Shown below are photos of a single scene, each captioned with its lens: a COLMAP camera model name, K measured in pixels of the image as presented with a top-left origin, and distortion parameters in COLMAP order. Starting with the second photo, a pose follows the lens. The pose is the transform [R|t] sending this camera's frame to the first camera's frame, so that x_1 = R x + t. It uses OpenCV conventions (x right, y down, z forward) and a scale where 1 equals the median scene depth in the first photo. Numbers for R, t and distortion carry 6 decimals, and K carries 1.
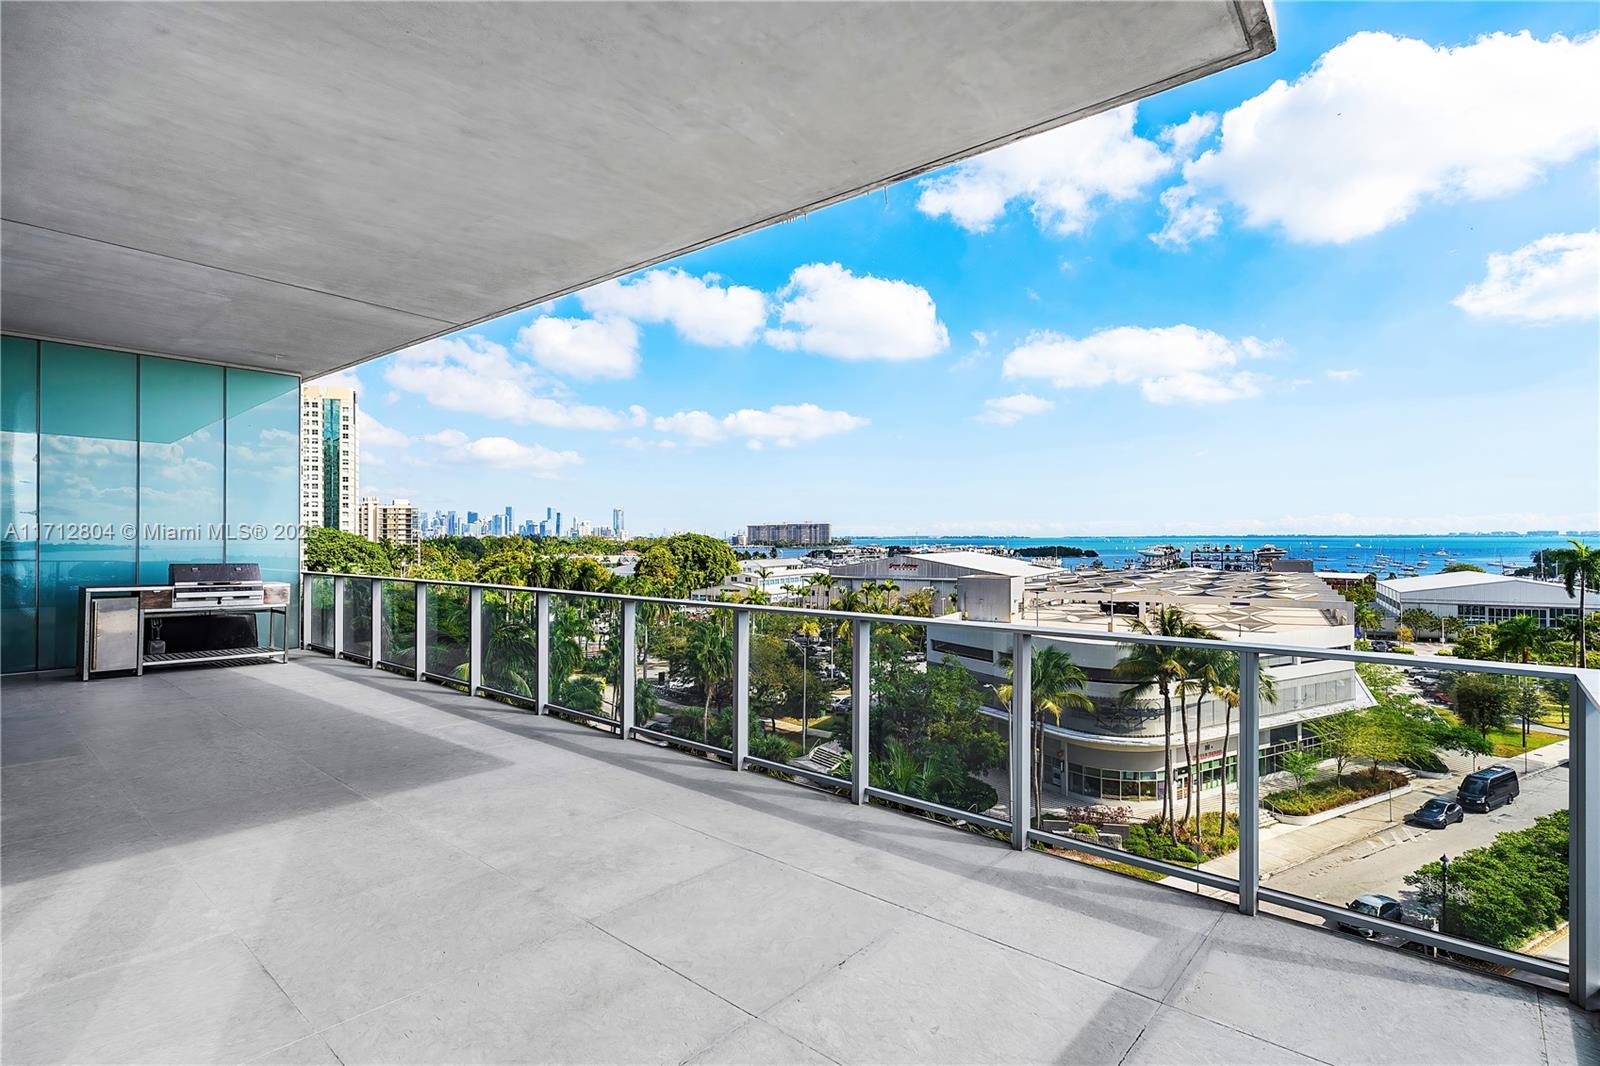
lens RADIAL K [[777.9, 0, 808.0], [0, 777.9, 545.7], [0, 0, 1]] dist [-0.007346, -0.001552]
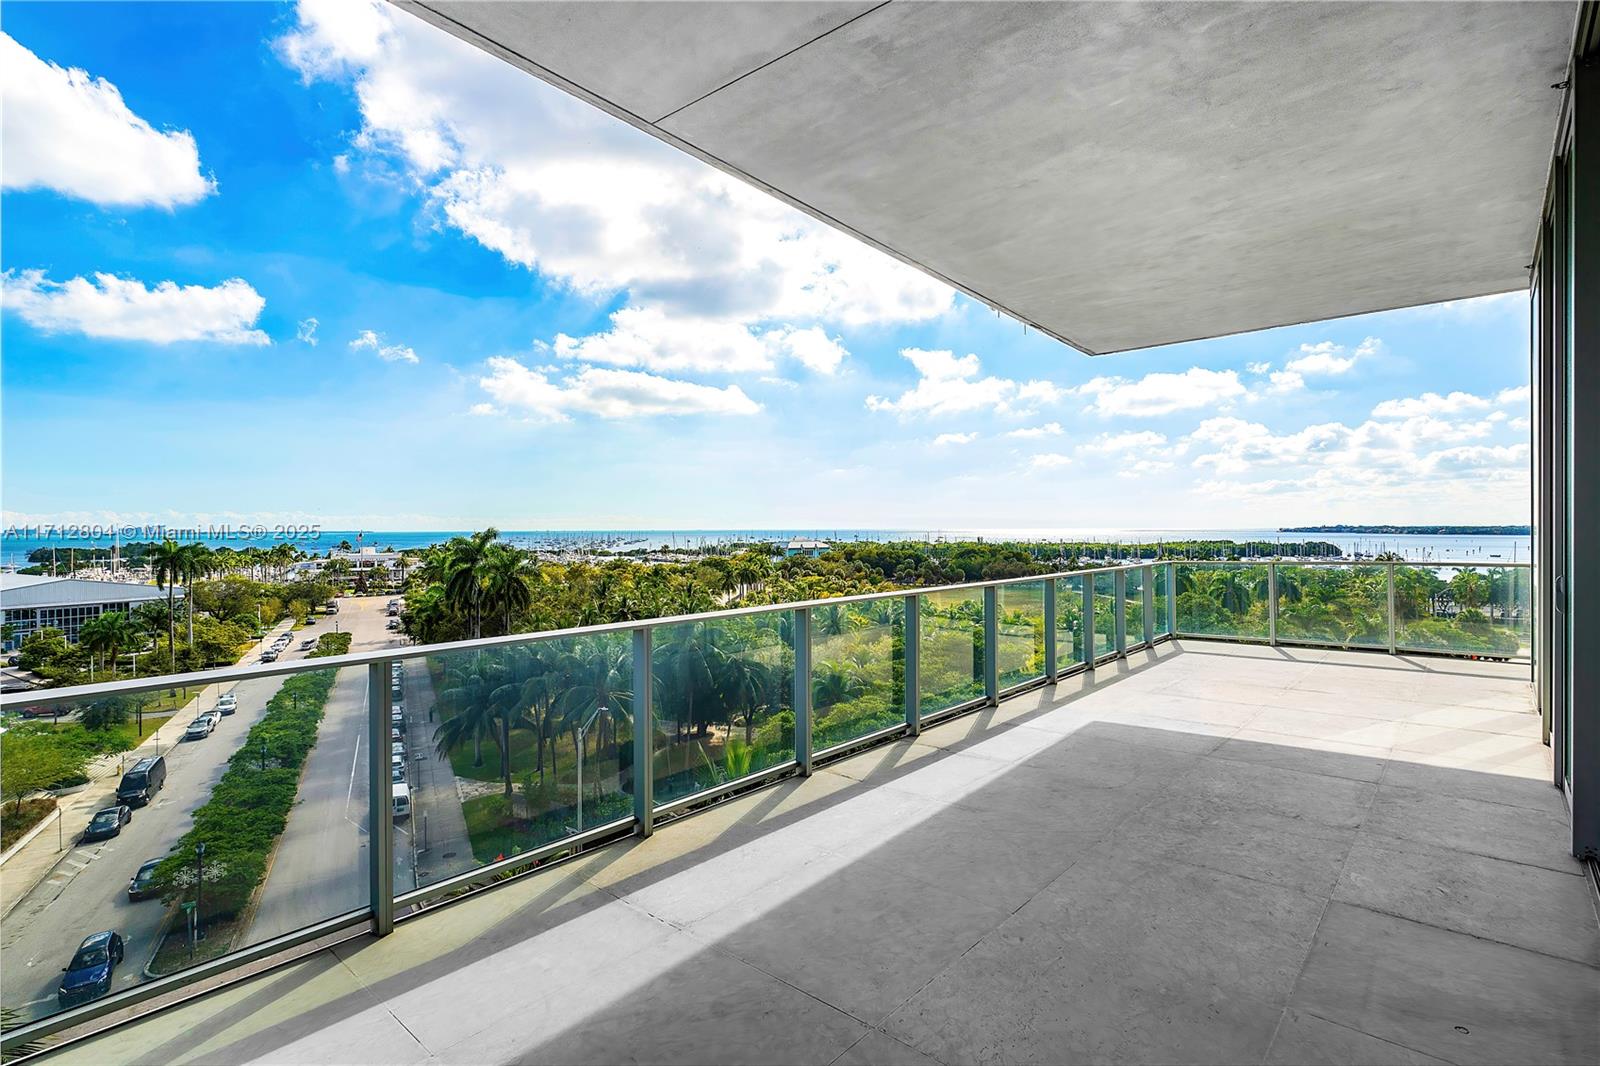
lens RADIAL K [[777.9, 0, 795.7], [0, 777.9, 538.7], [0, 0, 1]] dist [-0.007346, -0.001552]
pose [[0.001831, -0.014087, 0.999899, -0.408355], [0.022142, 0.999656, 0.014043, -0.004626], [-0.999753, 0.022114, 0.002142, 0.380591]]
